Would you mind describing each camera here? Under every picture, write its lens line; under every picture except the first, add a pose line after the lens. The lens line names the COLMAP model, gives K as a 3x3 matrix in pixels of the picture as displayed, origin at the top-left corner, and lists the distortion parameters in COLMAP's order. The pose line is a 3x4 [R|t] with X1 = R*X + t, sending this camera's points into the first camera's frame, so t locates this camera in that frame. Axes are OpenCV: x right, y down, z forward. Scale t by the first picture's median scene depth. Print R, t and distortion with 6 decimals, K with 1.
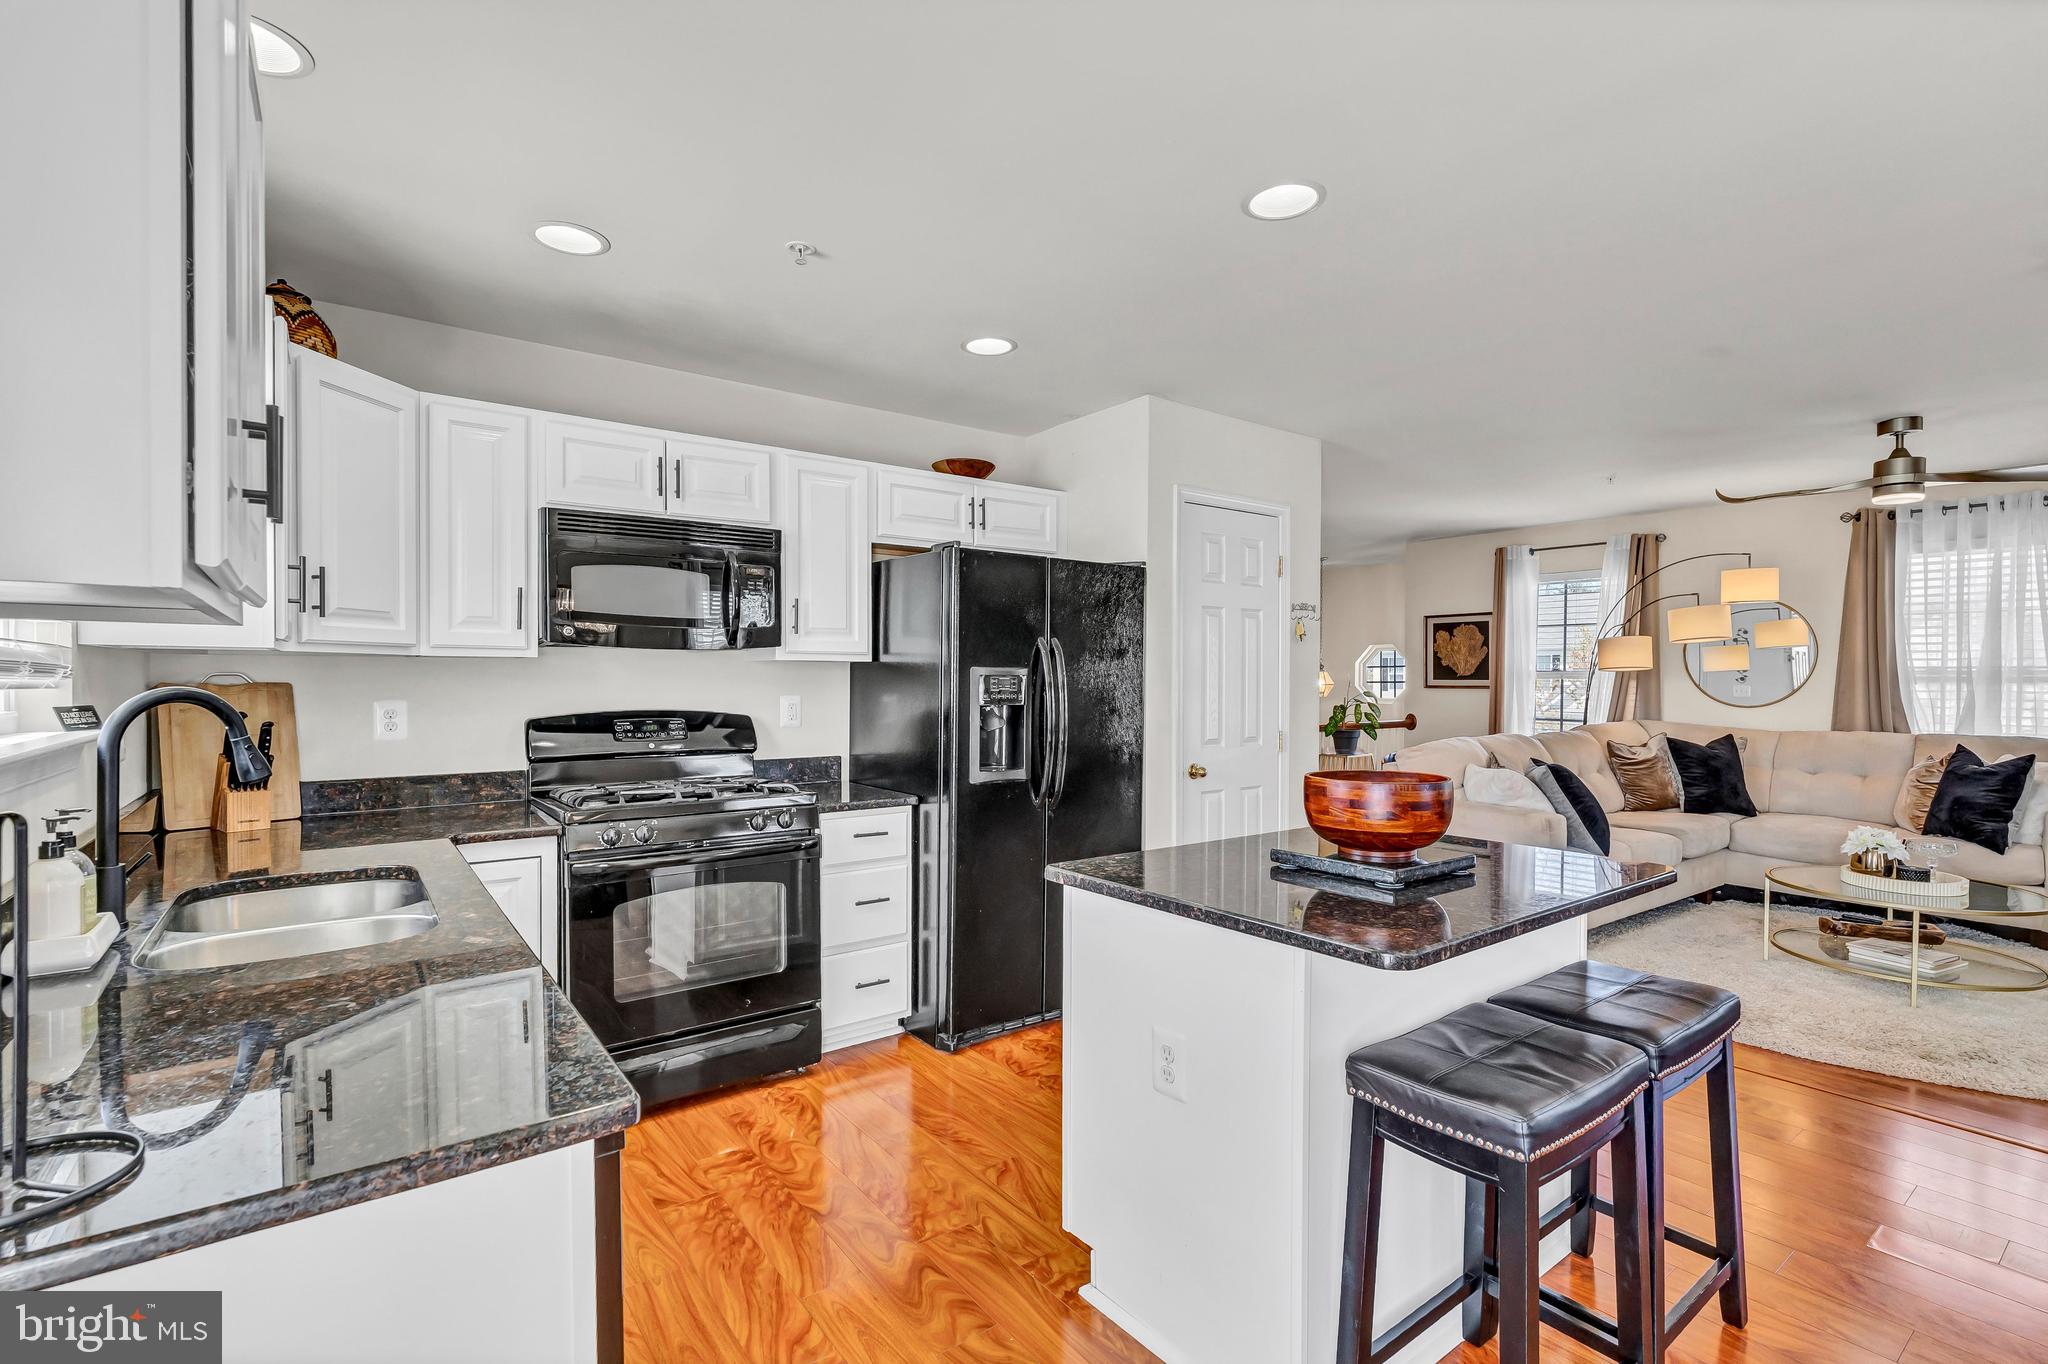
lens RADIAL K [[936.8, 0, 1024.0], [0, 936.8, 682.0], [0, 0, 1]] dist [0.000601, 0.000270]
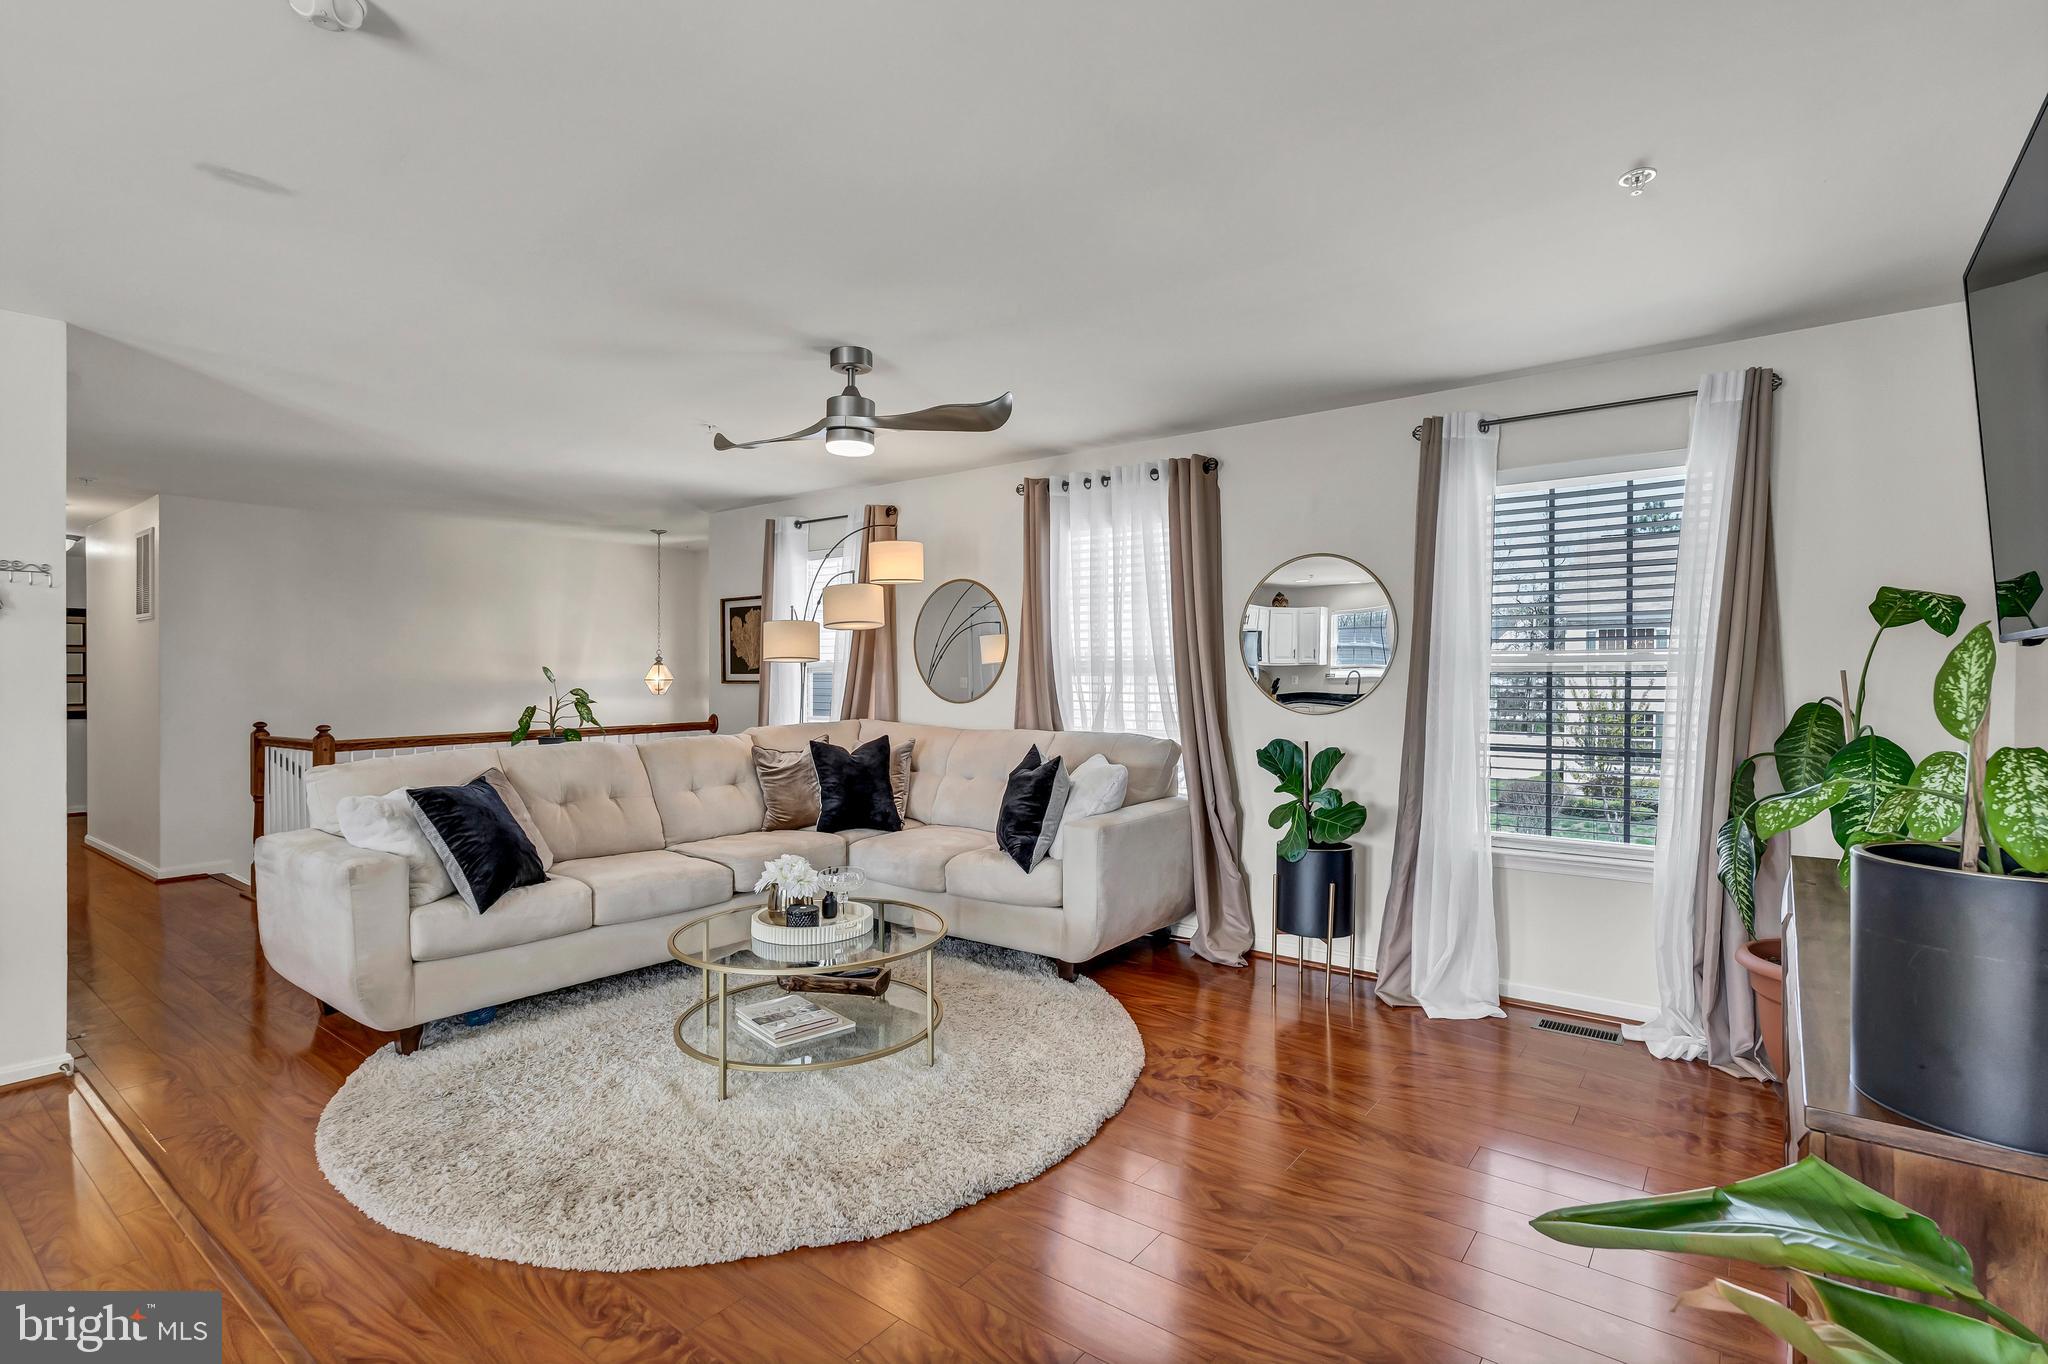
lens RADIAL K [[960.7, 0, 1035.9], [0, 960.7, 670.0], [0, 0, 1]] dist [-0.000016, 0.000339]
pose [[0.964694, -0.000325, 0.263372, 0.658391], [0.003112, 0.999943, -0.010166, 0.005202], [-0.263354, 0.010626, 0.964641, 0.118037]]
